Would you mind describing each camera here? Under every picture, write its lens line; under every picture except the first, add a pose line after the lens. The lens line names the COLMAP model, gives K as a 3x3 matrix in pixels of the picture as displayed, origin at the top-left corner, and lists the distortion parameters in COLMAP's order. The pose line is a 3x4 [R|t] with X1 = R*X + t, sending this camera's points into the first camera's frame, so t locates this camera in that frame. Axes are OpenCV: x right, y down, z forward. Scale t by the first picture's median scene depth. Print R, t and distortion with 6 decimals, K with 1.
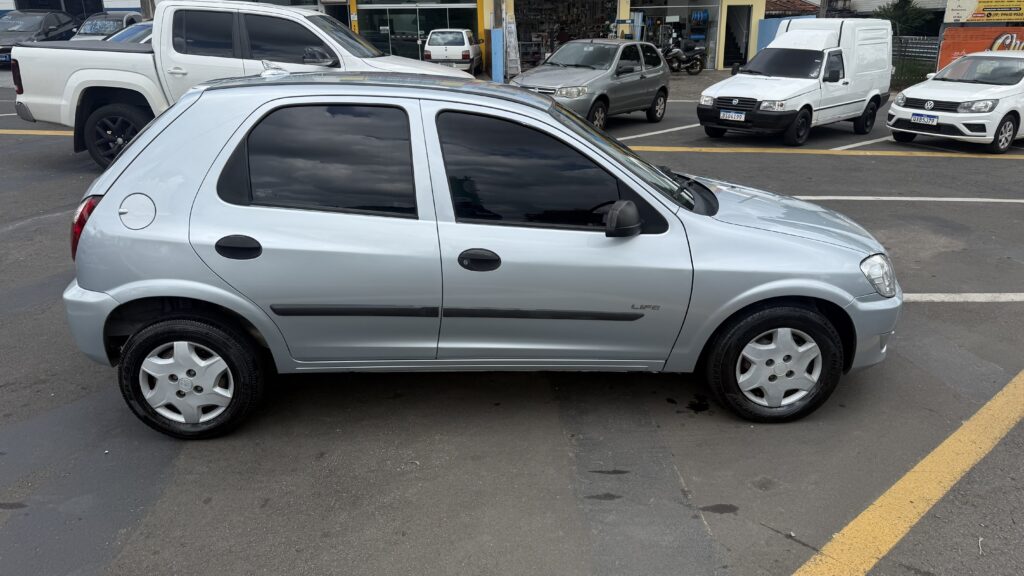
lens RADIAL K [[718.6, 0, 520.9], [0, 718.6, 314.3], [0, 0, 1]] dist [0.059509, -0.083766]
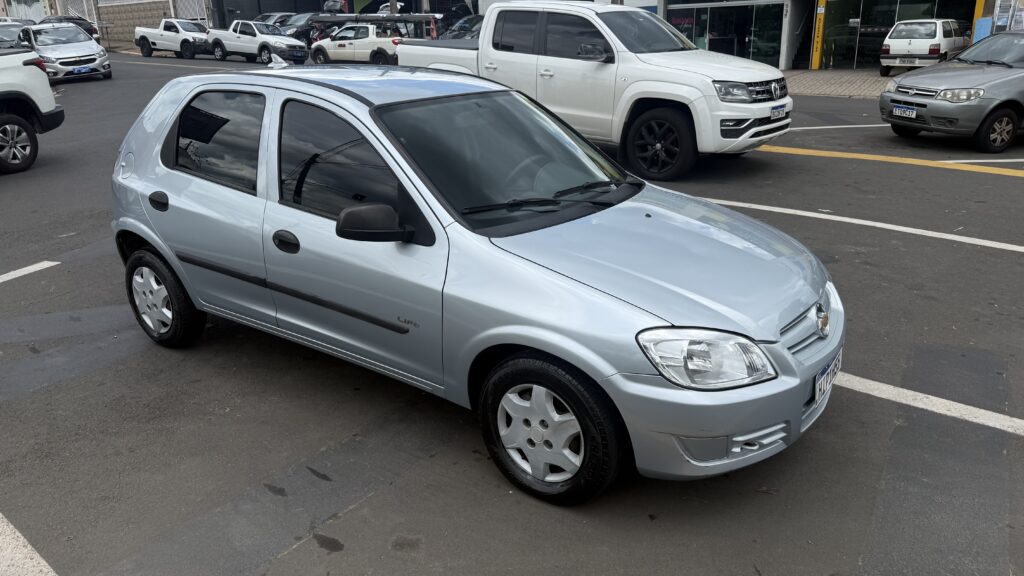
lens RADIAL K [[718.6, 0, 518.1], [0, 718.6, 323.8], [0, 0, 1]] dist [0.059509, -0.083766]
pose [[0.774778, 0.220569, -0.592510, 0.820114], [-0.210912, 0.973656, 0.086662, -0.116038], [0.596016, 0.057823, 0.800888, 0.337140]]
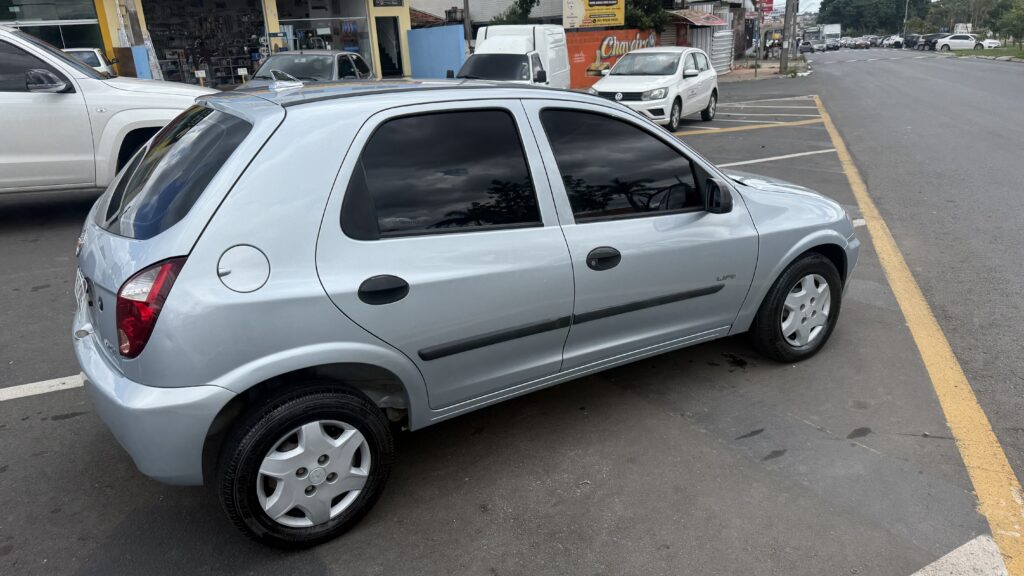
lens RADIAL K [[718.6, 0, 520.3], [0, 718.6, 310.6], [0, 0, 1]] dist [0.059509, -0.083766]
pose [[0.870609, -0.198057, 0.450348, -0.574763], [0.207680, 0.977781, 0.028530, -0.054750], [-0.445992, 0.068690, 0.892397, 0.179206]]
